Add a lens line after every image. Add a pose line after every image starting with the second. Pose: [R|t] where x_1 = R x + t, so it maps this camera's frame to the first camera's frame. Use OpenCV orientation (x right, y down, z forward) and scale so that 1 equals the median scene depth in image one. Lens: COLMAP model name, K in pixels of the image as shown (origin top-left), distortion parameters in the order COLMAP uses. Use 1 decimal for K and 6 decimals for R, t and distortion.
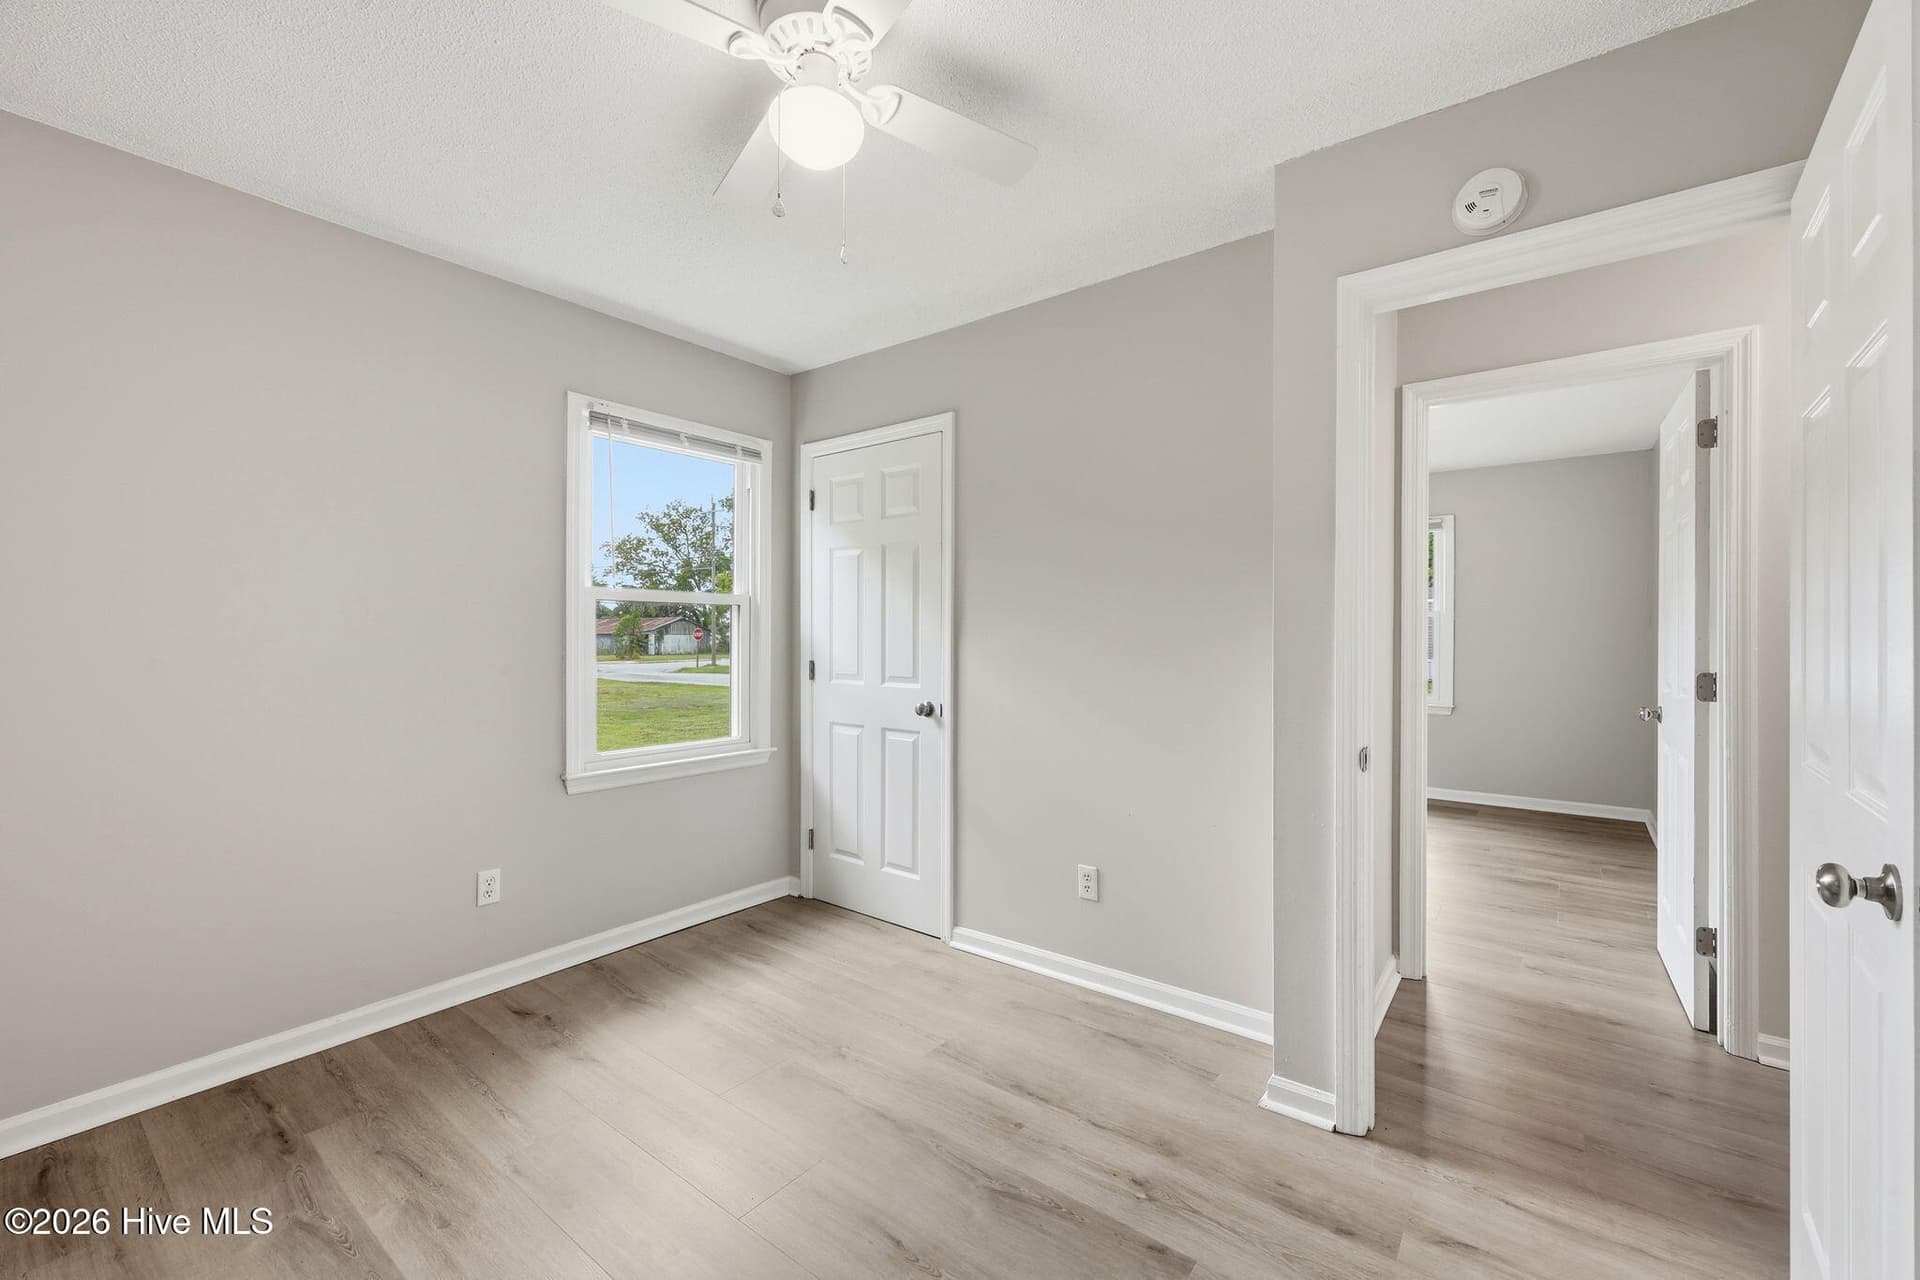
lens RADIAL K [[776.7, 0, 958.9], [0, 776.7, 639.8], [0, 0, 1]] dist [-0.008101, 0.000827]
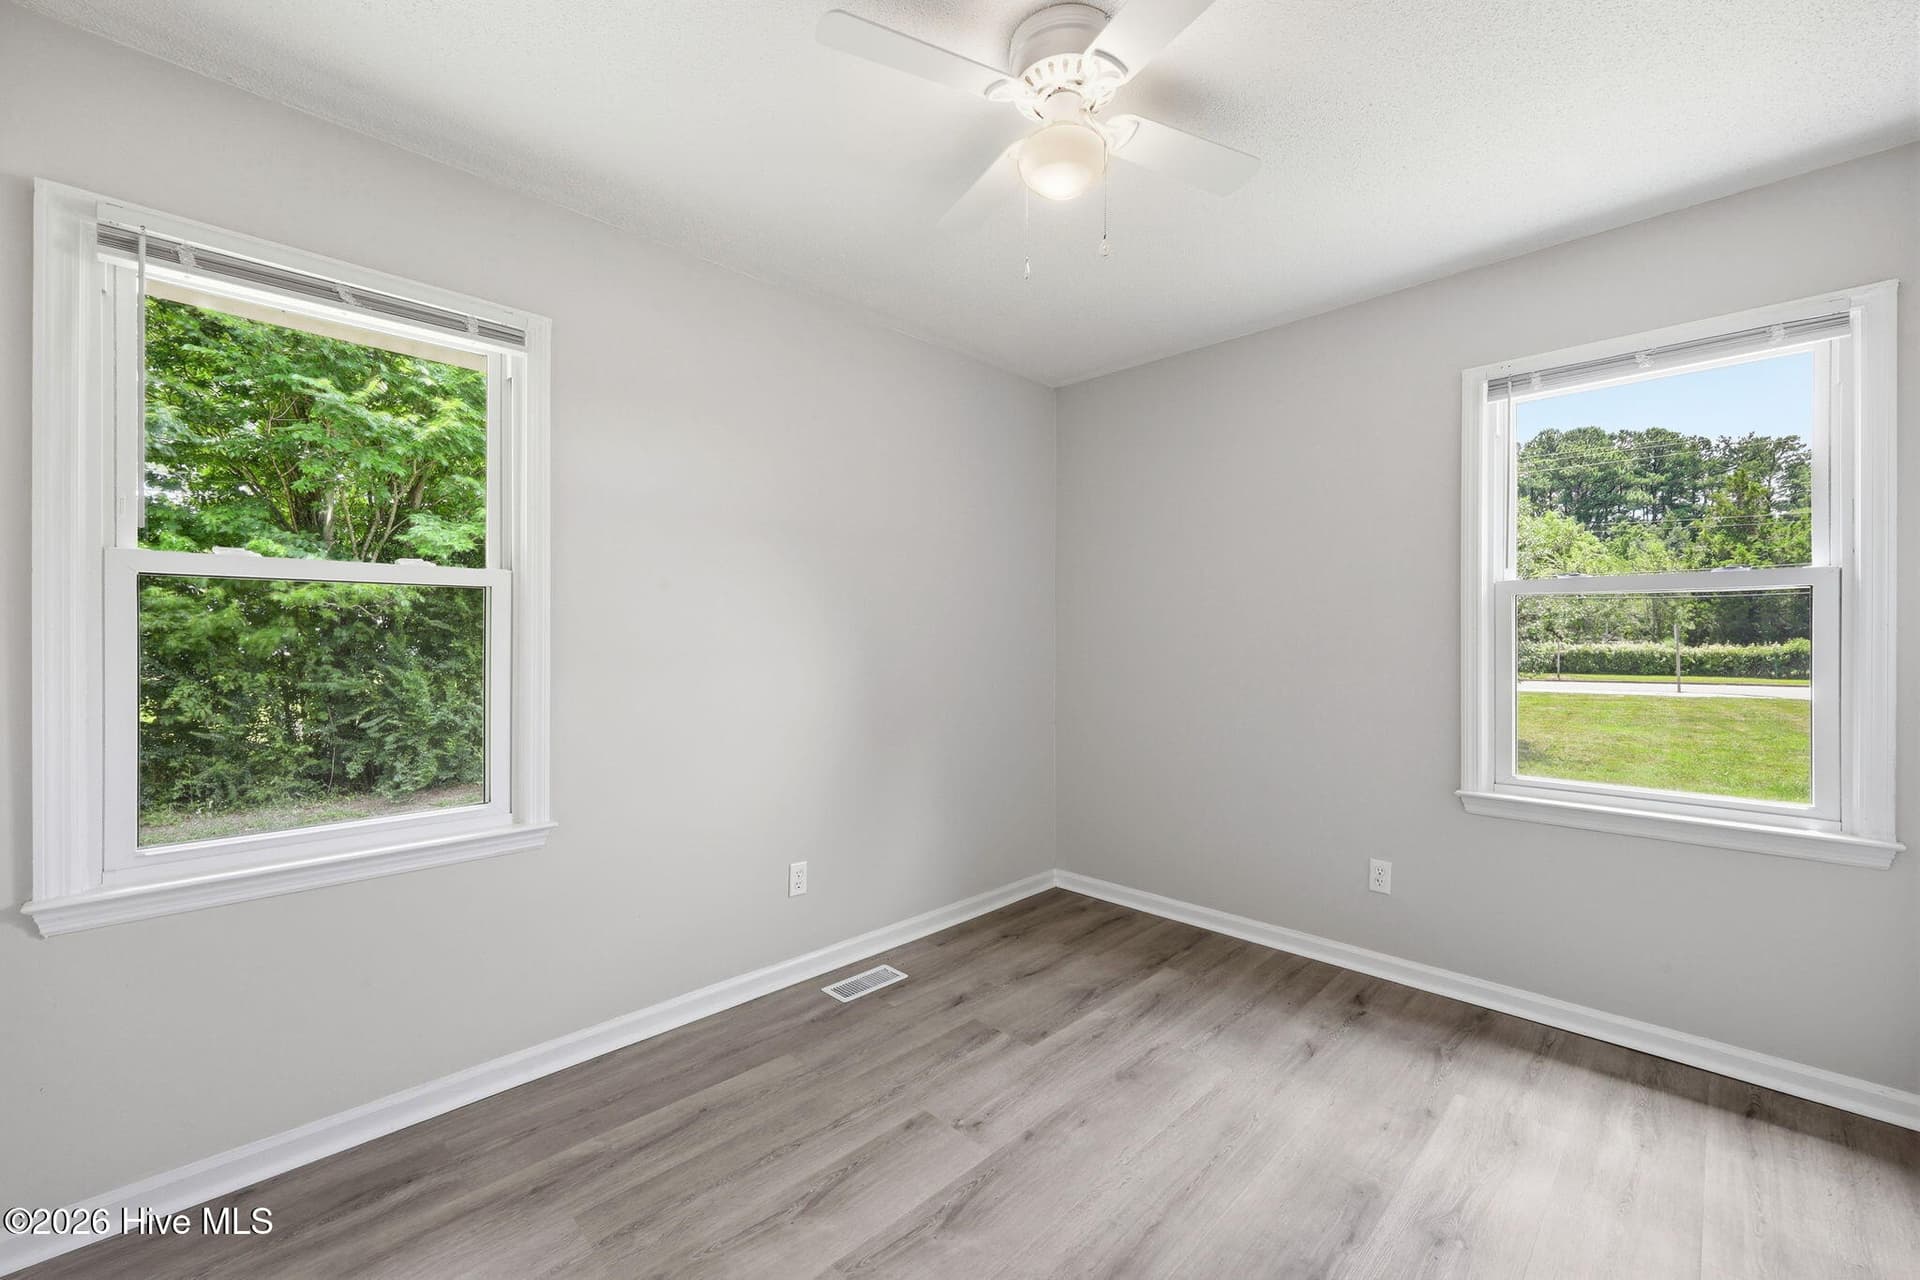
lens RADIAL K [[776.7, 0, 950.6], [0, 776.7, 639.5], [0, 0, 1]] dist [-0.008101, 0.000827]
pose [[-0.138349, 0.013610, -0.990290, 0.465749], [0.005716, 0.999900, 0.012944, -0.018760], [0.990367, -0.003870, -0.138413, 0.511234]]
